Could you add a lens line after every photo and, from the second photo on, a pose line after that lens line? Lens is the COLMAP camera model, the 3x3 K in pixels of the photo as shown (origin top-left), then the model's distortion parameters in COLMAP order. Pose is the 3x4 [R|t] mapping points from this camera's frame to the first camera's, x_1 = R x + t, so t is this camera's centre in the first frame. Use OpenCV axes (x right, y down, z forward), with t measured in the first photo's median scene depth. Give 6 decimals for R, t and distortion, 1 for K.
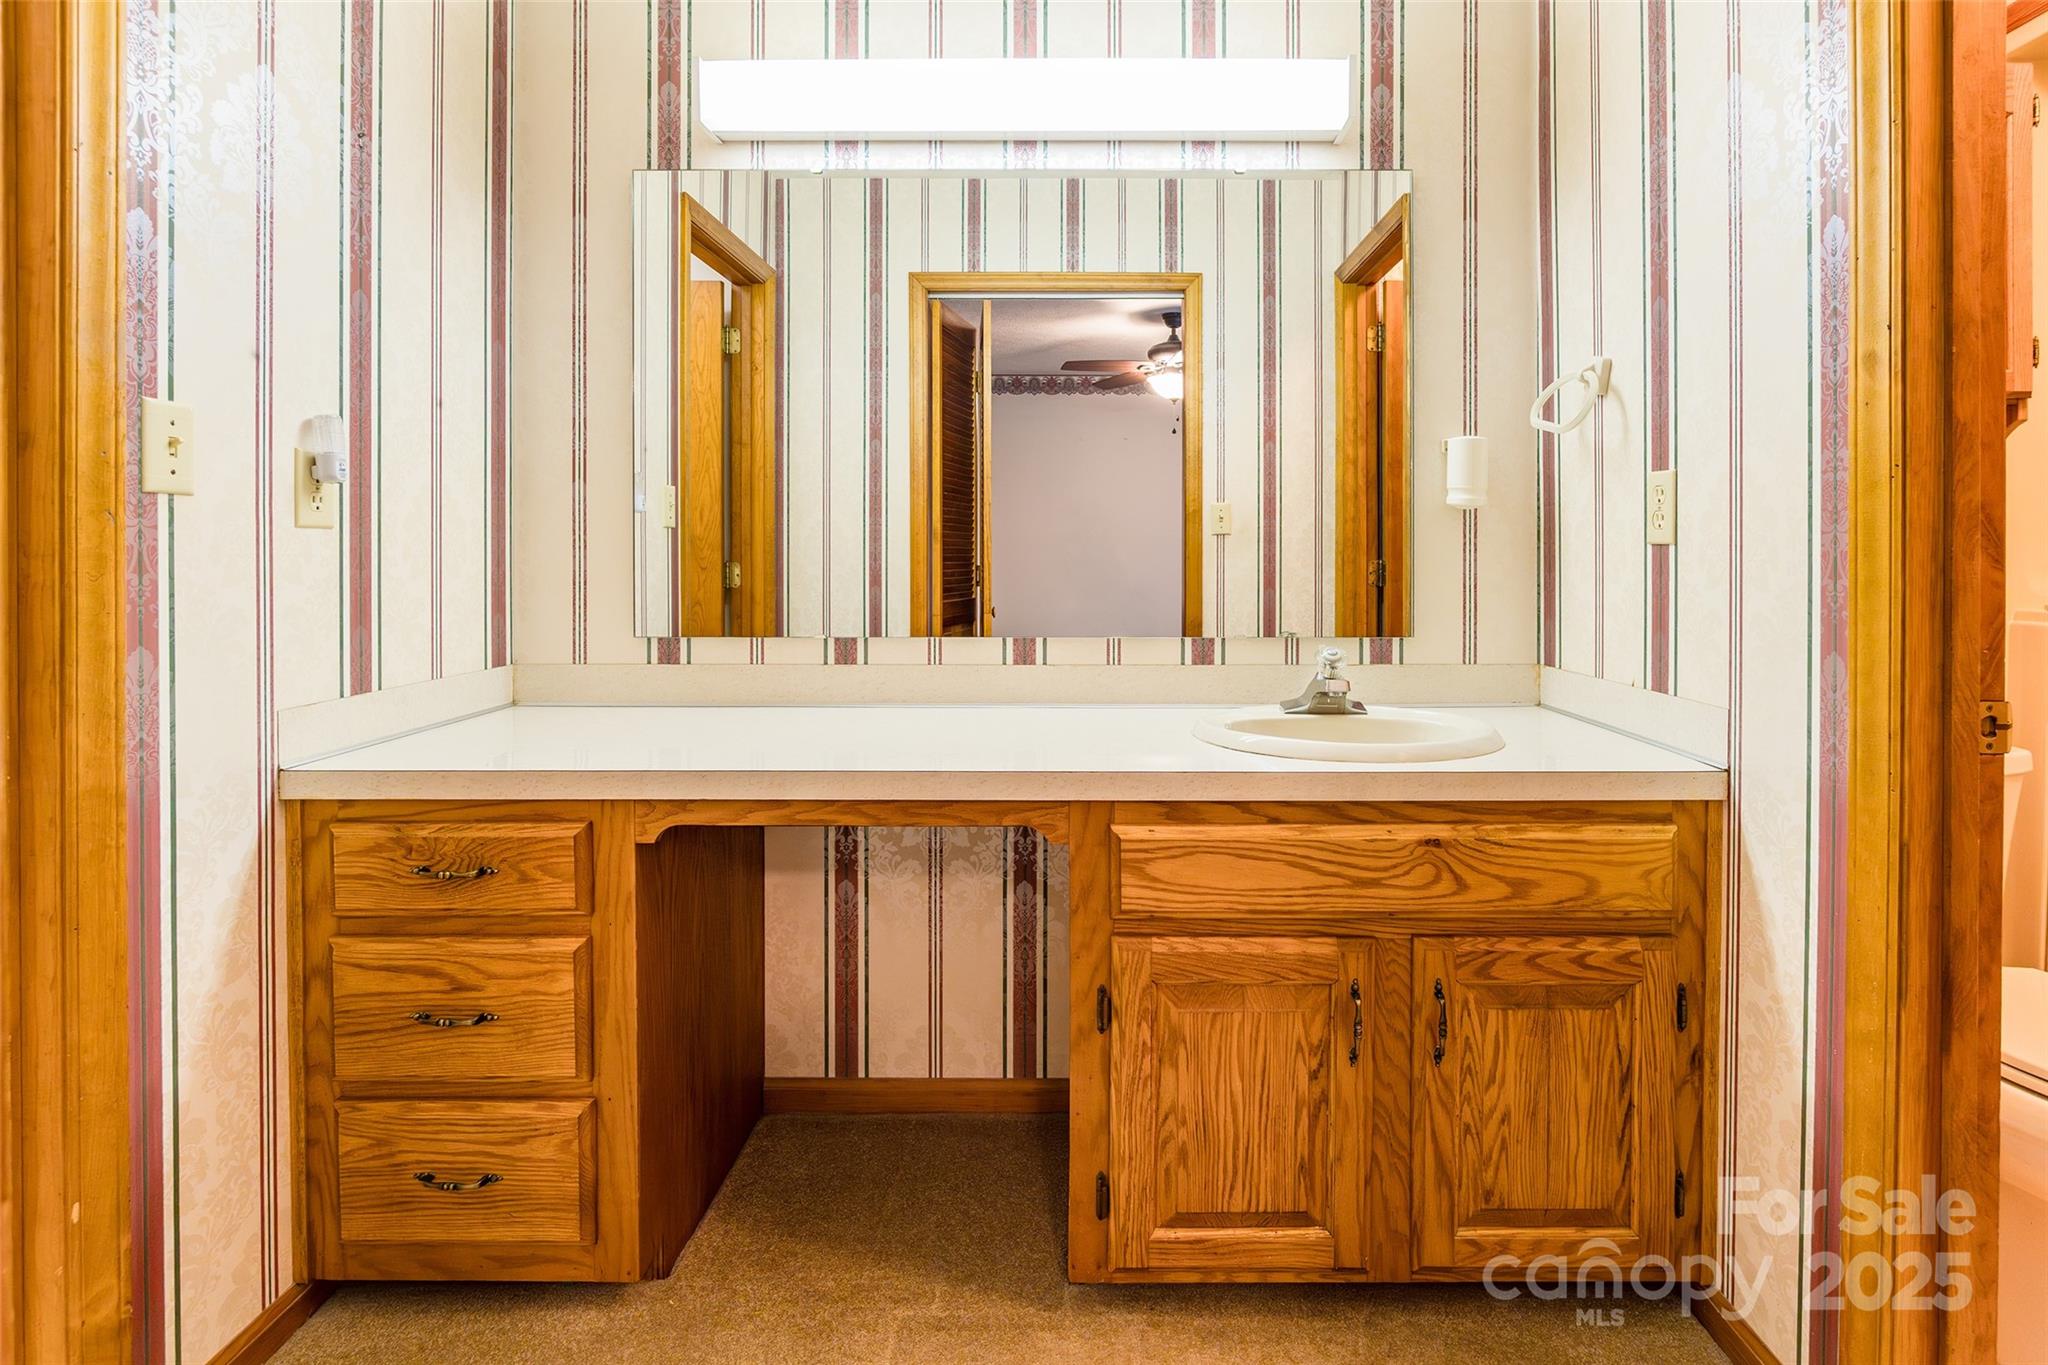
lens RADIAL K [[950.3, 0, 1075.2], [0, 950.3, 549.0], [0, 0, 1]] dist [-0.010541, 0.001039]
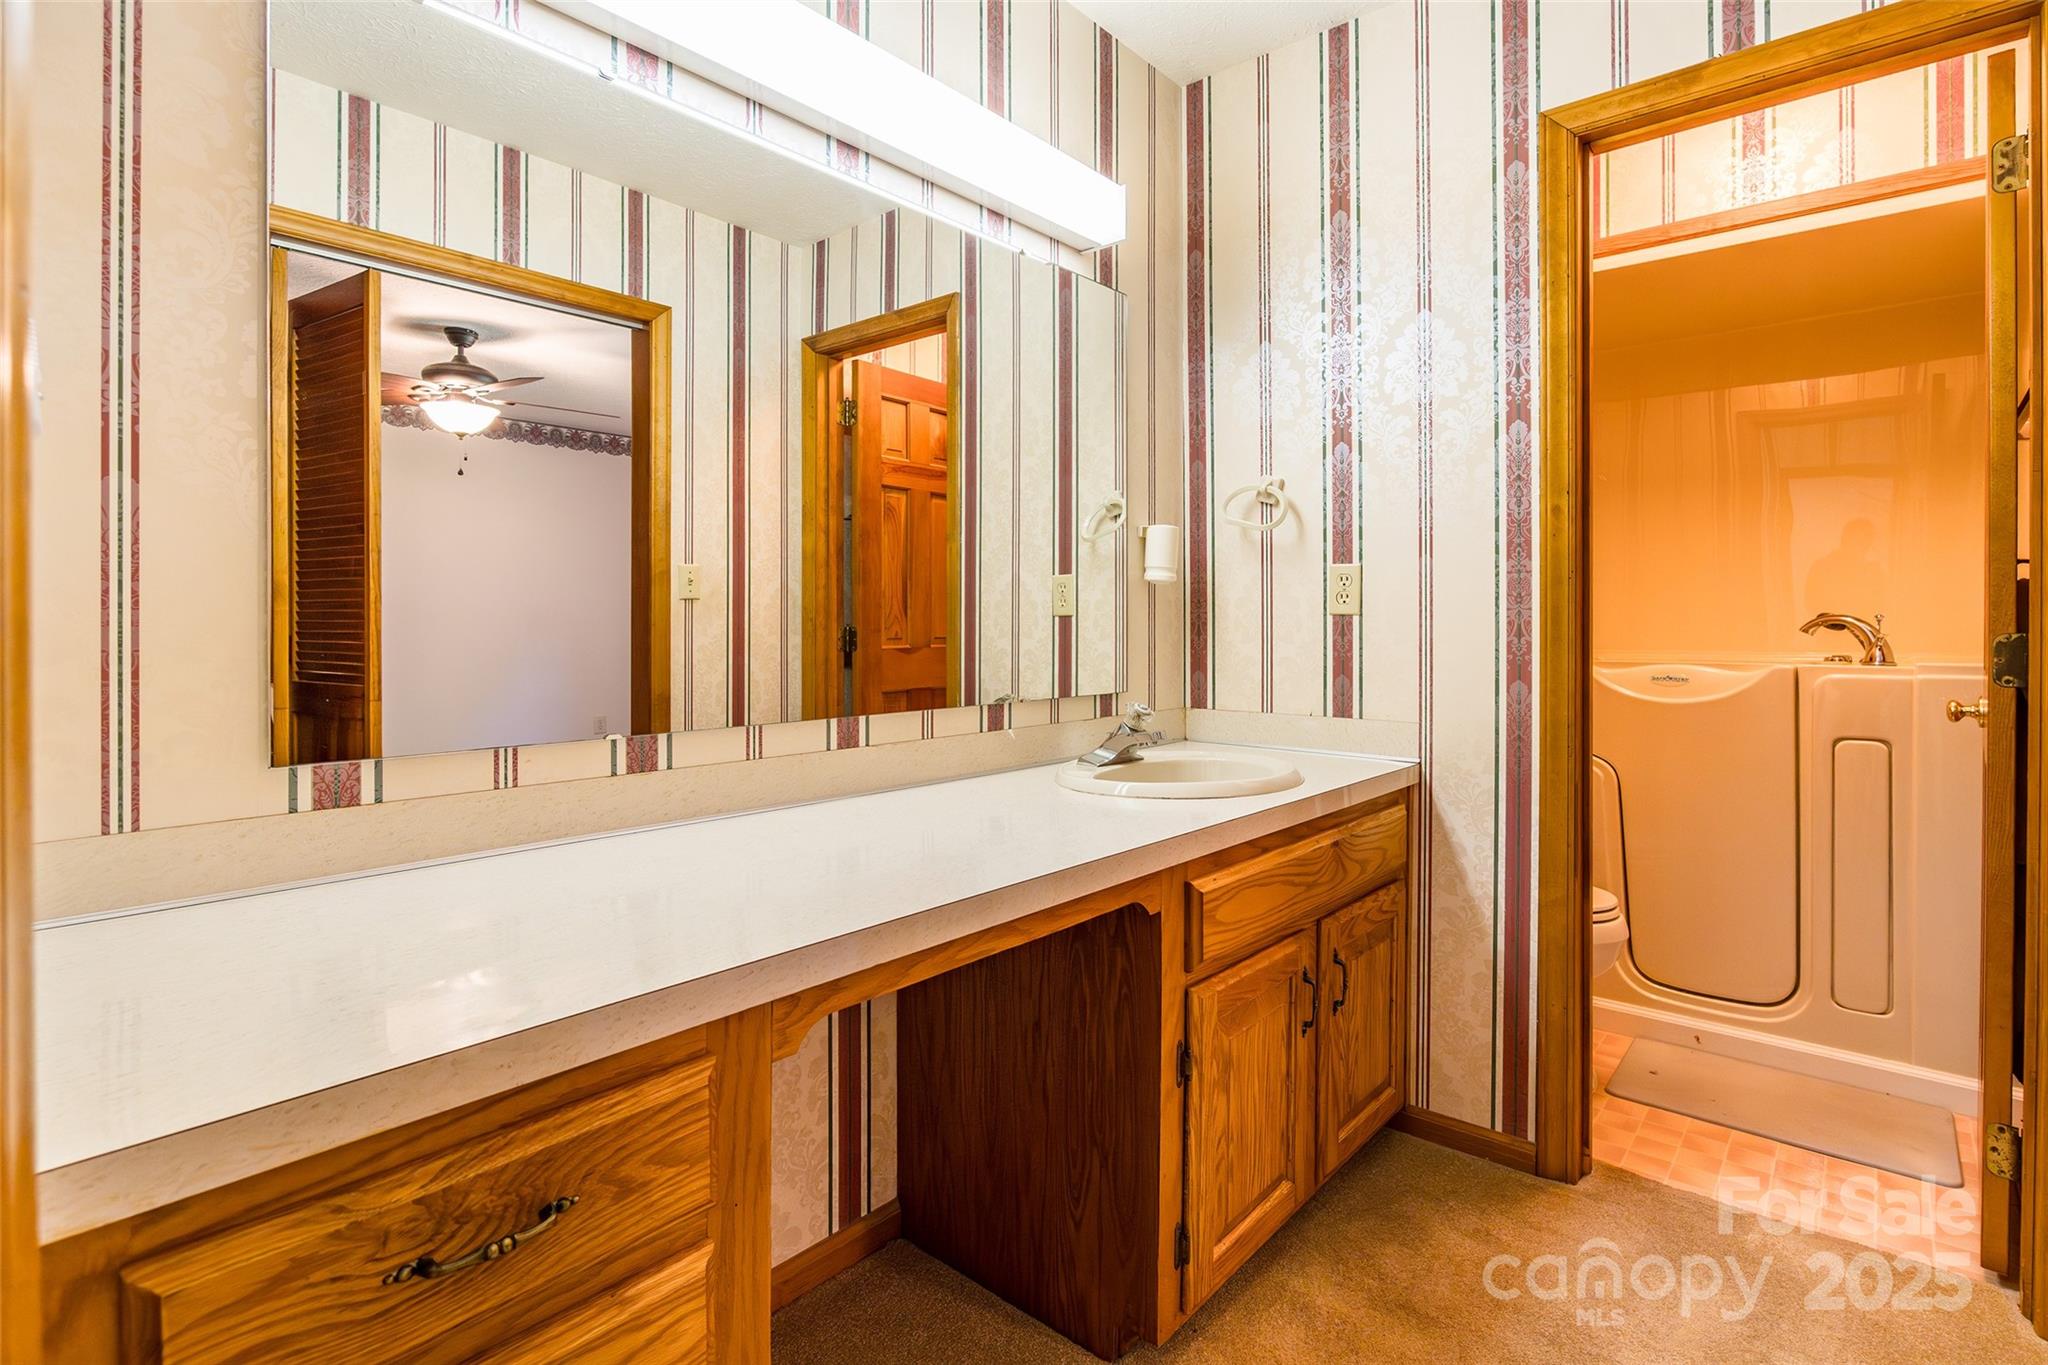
lens RADIAL K [[950.3, 0, 985.3], [0, 950.3, 616.7], [0, 0, 1]] dist [-0.010541, 0.001039]
pose [[0.670483, 0.004560, 0.741911, -0.835466], [-0.005861, 0.999982, -0.000849, 0.002365], [-0.741902, -0.003779, 0.670498, 0.445317]]
